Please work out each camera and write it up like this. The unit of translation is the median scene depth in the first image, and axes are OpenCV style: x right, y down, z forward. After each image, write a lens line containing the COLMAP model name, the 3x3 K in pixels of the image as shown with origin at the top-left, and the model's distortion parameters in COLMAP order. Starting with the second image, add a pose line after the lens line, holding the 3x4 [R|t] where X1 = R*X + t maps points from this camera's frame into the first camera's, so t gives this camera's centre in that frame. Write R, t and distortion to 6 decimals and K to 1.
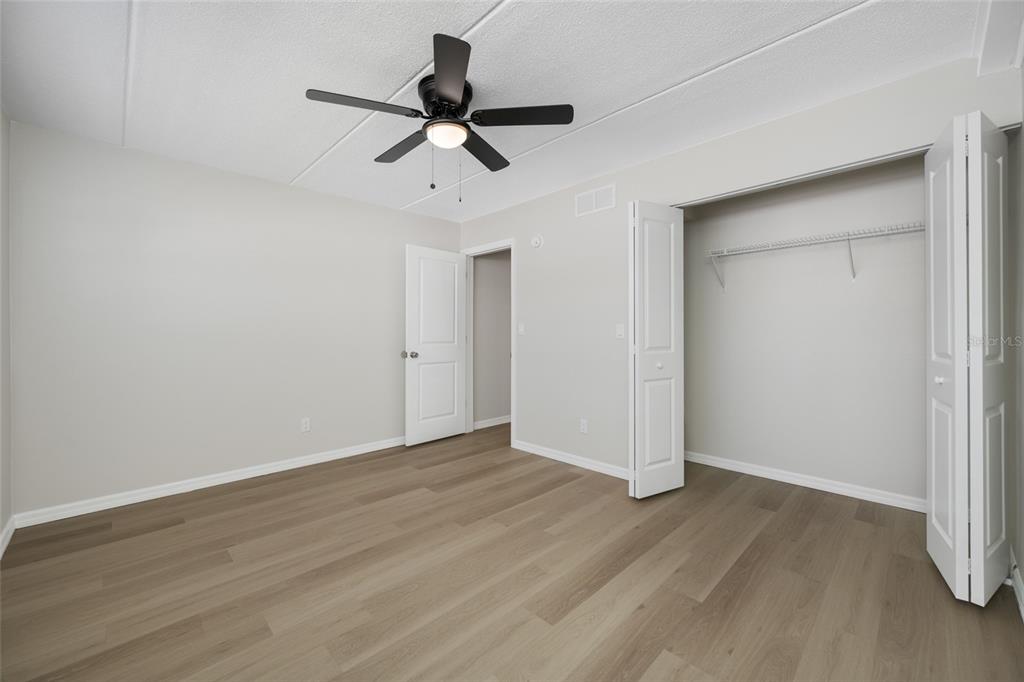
lens RADIAL K [[403.3, 0, 509.7], [0, 403.3, 336.7], [0, 0, 1]] dist [0.003749, -0.000220]
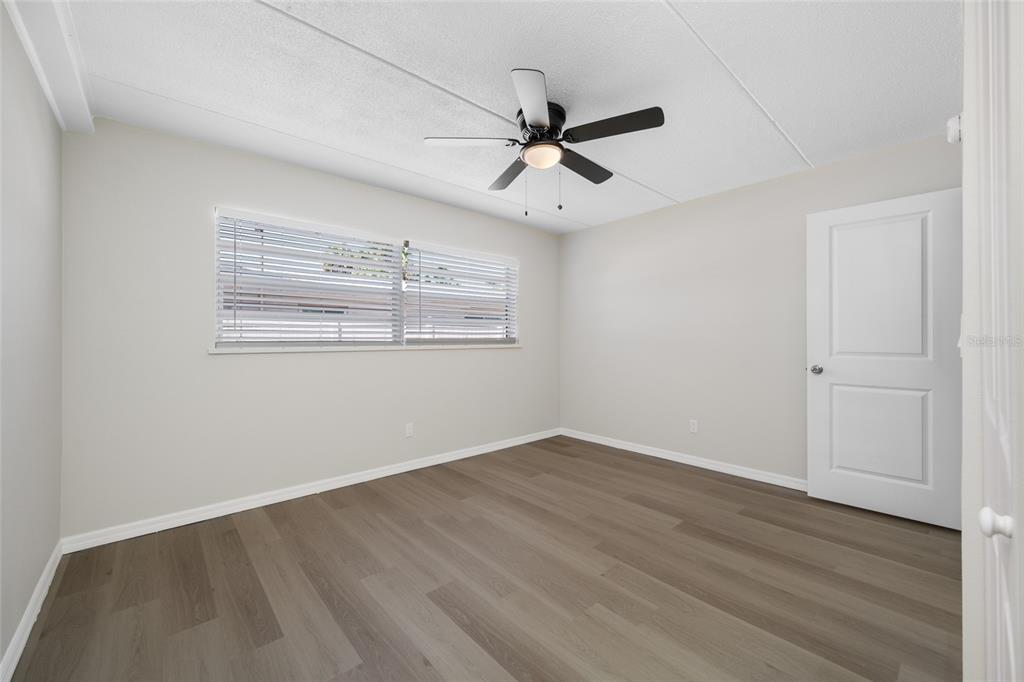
lens RADIAL K [[403.3, 0, 518.2], [0, 403.3, 339.0], [0, 0, 1]] dist [0.003749, -0.000220]
pose [[-0.038009, 0.002870, -0.999273, 0.778666], [-0.002911, 0.999991, 0.002983, -0.014474], [0.999273, 0.003022, -0.038000, 0.812154]]
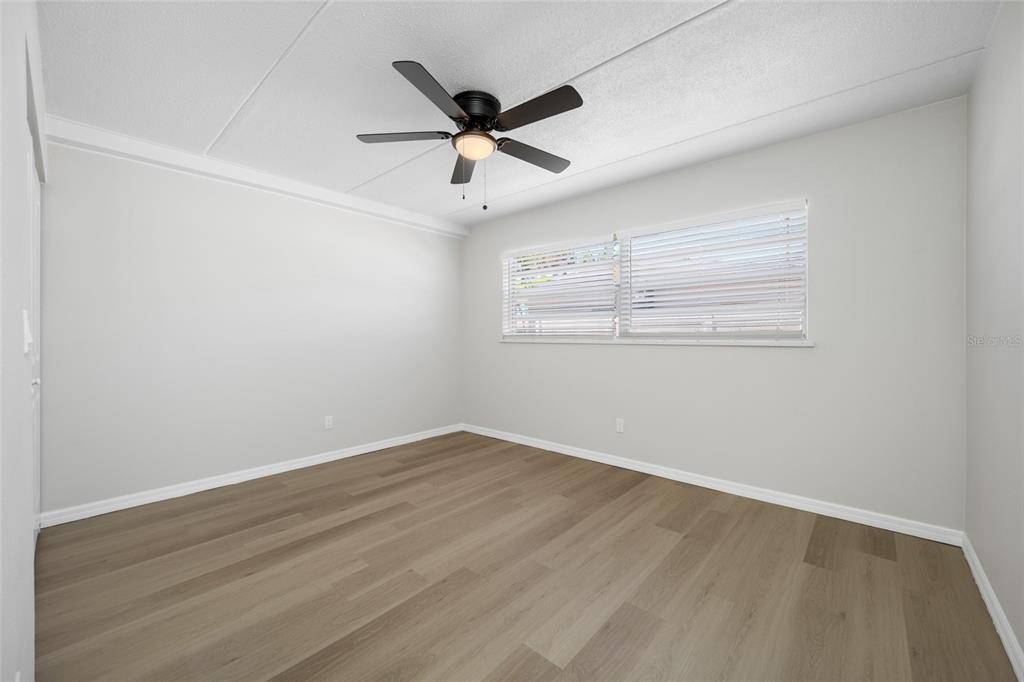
lens RADIAL K [[403.3, 0, 511.6], [0, 403.3, 335.6], [0, 0, 1]] dist [0.003749, -0.000220]
pose [[-0.997488, 0.006208, -0.070558, -0.147975], [0.005679, 0.999954, 0.007708, -0.012548], [0.070603, 0.007288, -0.997478, 1.731354]]
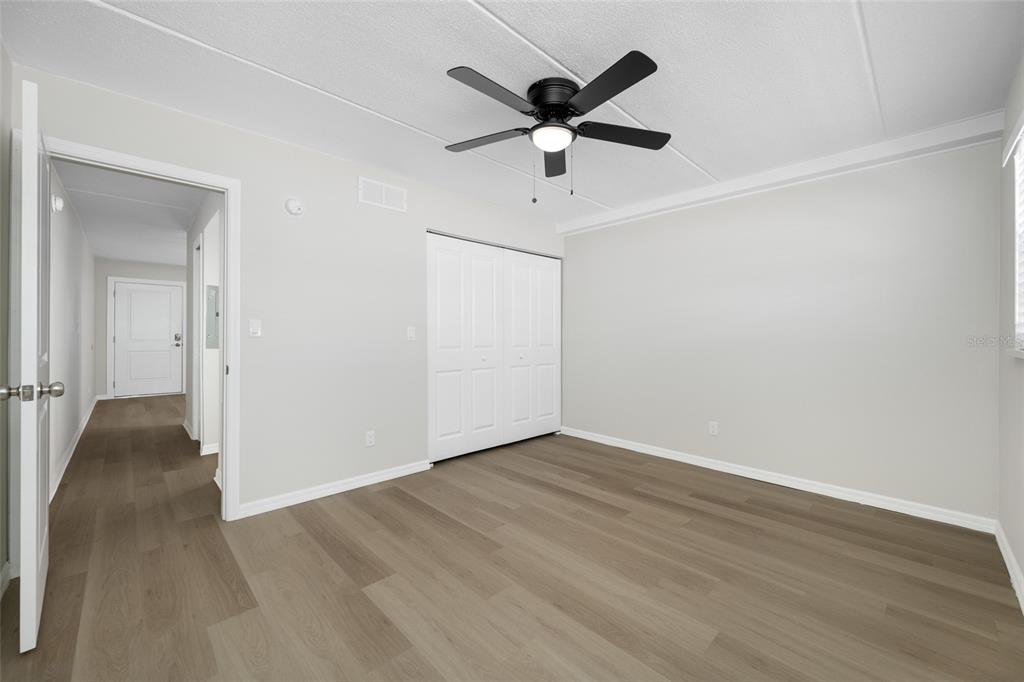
lens RADIAL K [[403.3, 0, 516.5], [0, 403.3, 336.0], [0, 0, 1]] dist [0.003749, -0.000220]
pose [[0.001196, 0.004098, 0.999991, -0.974572], [0.000072, 0.999992, -0.004098, -0.003456], [-0.999999, 0.000077, 0.001196, 0.914832]]
